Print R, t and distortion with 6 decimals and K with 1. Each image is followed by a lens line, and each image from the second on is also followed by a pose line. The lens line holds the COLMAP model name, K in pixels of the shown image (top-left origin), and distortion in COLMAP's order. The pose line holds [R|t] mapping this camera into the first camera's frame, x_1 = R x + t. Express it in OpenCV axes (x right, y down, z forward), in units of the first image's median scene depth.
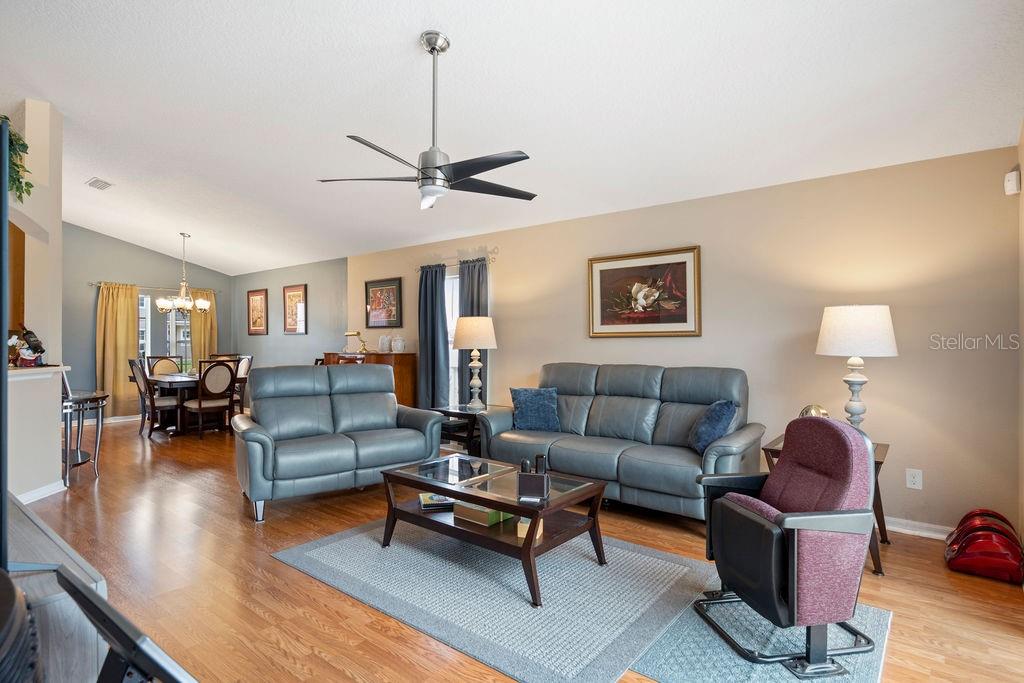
lens RADIAL K [[541.5, 0, 512.1], [0, 541.5, 342.0], [0, 0, 1]] dist [-0.003301, -0.000220]
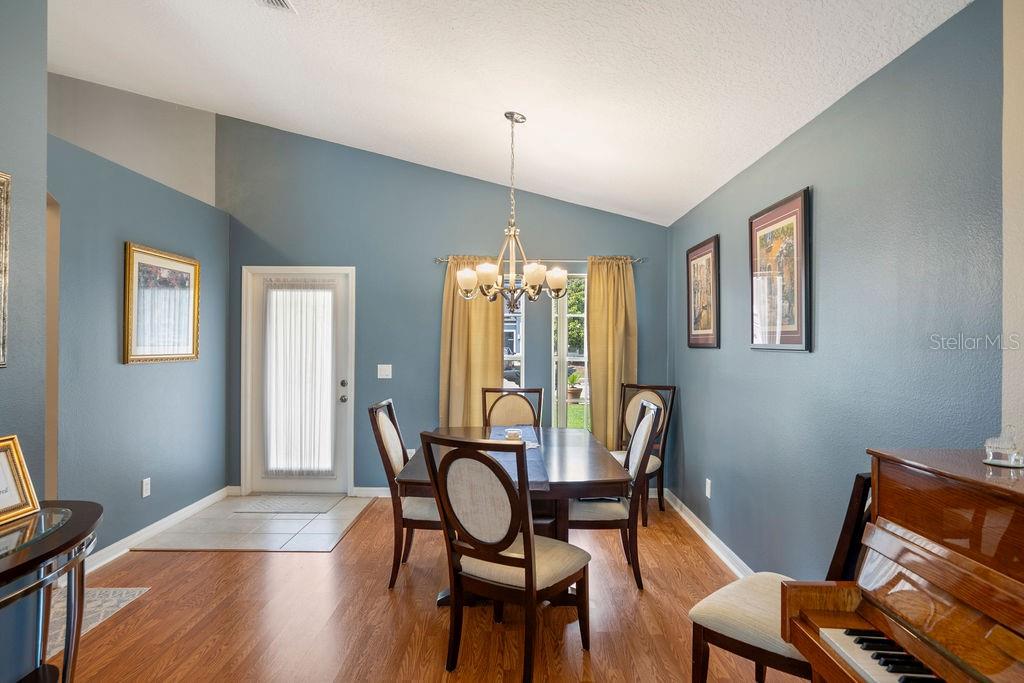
lens RADIAL K [[578.9, 0, 512.2], [0, 578.9, 339.3], [0, 0, 1]] dist [-0.000821, -0.000187]
pose [[0.621919, 0.003753, -0.783073, -0.216781], [-0.009229, 0.999954, -0.002537, -0.018041], [0.783027, 0.008805, 0.621925, 0.631938]]
